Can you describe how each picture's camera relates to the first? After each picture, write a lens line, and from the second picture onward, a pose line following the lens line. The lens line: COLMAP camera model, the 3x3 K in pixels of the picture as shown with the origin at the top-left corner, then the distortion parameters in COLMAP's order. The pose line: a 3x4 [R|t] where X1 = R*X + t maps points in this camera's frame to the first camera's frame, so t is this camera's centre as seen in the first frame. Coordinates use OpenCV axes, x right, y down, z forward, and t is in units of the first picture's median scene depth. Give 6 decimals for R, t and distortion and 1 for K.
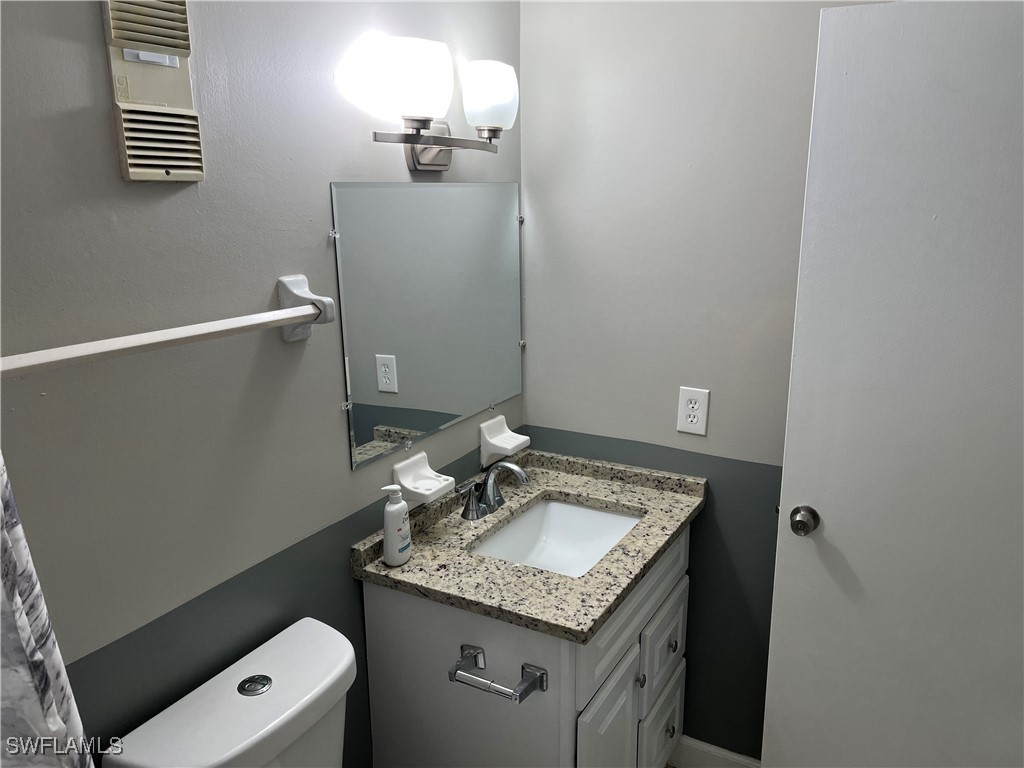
lens RADIAL K [[777.8, 0, 509.8], [0, 777.8, 386.6], [0, 0, 1]] dist [0.026538, -0.024020]
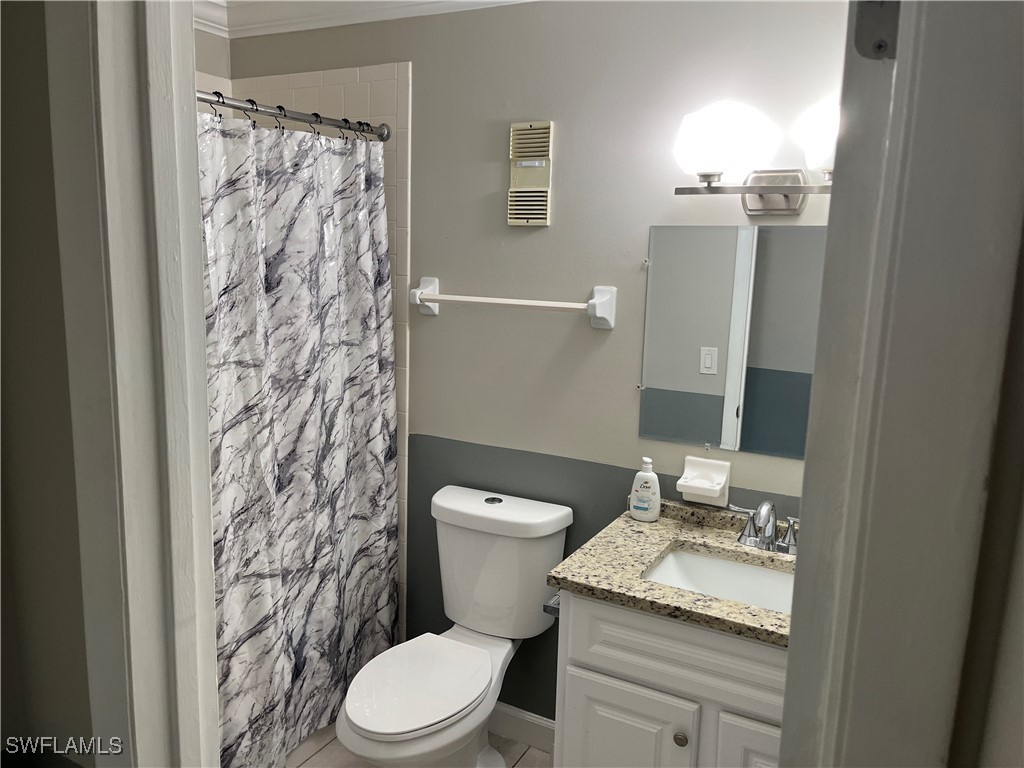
lens RADIAL K [[777.8, 0, 513.8], [0, 777.8, 388.1], [0, 0, 1]] dist [0.026538, -0.024020]
pose [[0.011964, 0.177536, -0.984042, 1.449484], [-0.263784, 0.949812, 0.168153, -0.186530], [0.964508, 0.257563, 0.058194, 0.911580]]
